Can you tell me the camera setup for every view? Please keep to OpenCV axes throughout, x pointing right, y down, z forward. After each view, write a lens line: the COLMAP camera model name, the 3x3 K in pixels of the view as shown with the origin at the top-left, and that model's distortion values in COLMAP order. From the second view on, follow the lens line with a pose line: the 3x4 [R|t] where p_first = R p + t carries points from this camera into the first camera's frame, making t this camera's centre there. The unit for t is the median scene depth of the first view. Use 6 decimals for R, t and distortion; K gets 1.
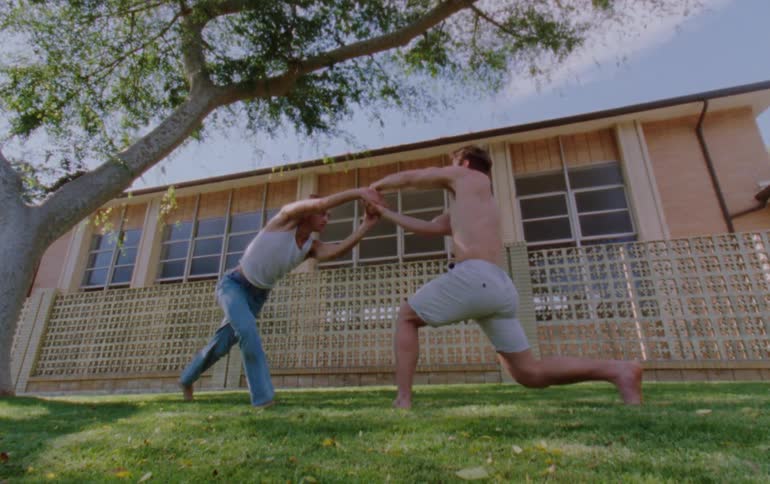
lens RADIAL K [[418.0, 0, 391.4], [0, 418.0, 223.3], [0, 0, 1]] dist [0.025838, 0.007512]
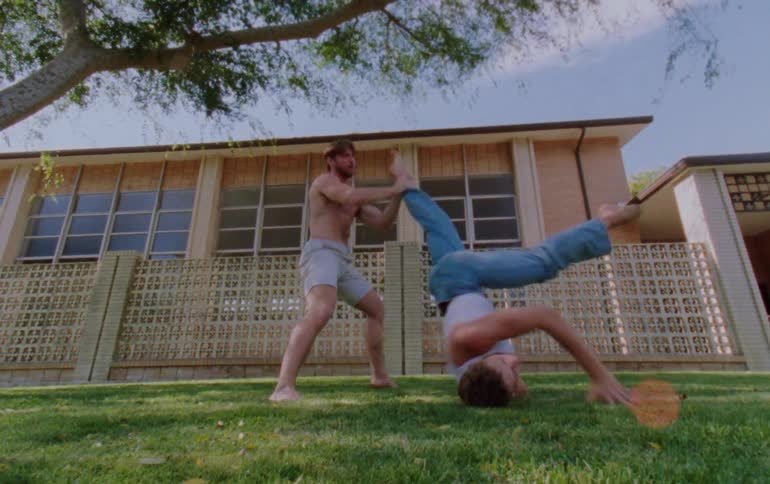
lens RADIAL K [[418.0, 0, 390.4], [0, 418.0, 221.8], [0, 0, 1]] dist [0.025838, 0.007512]
pose [[0.980074, 0.071658, 0.185258, 0.047560], [-0.073999, 0.997242, 0.005741, -0.006043], [-0.184335, -0.019336, 0.982673, -0.017712]]
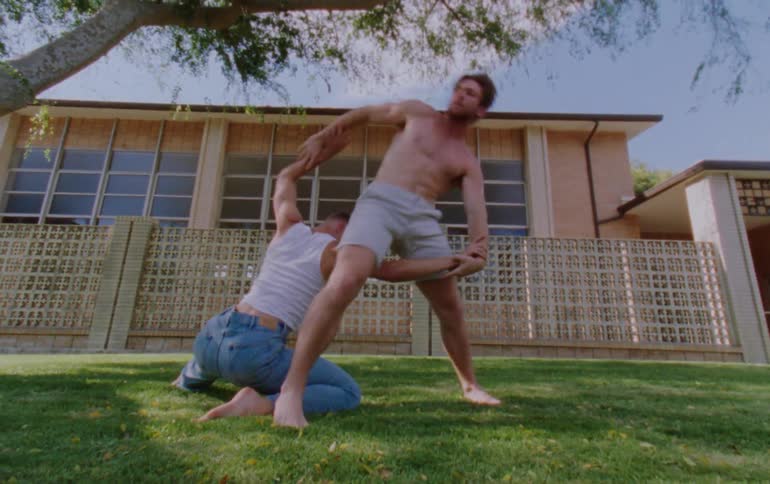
lens RADIAL K [[418.0, 0, 391.3], [0, 418.0, 221.5], [0, 0, 1]] dist [0.025838, 0.007512]
pose [[0.955103, 0.116440, 0.272432, -0.099074], [-0.138017, 0.988527, 0.061361, -0.010986], [-0.262162, -0.096206, 0.960216, 0.014592]]
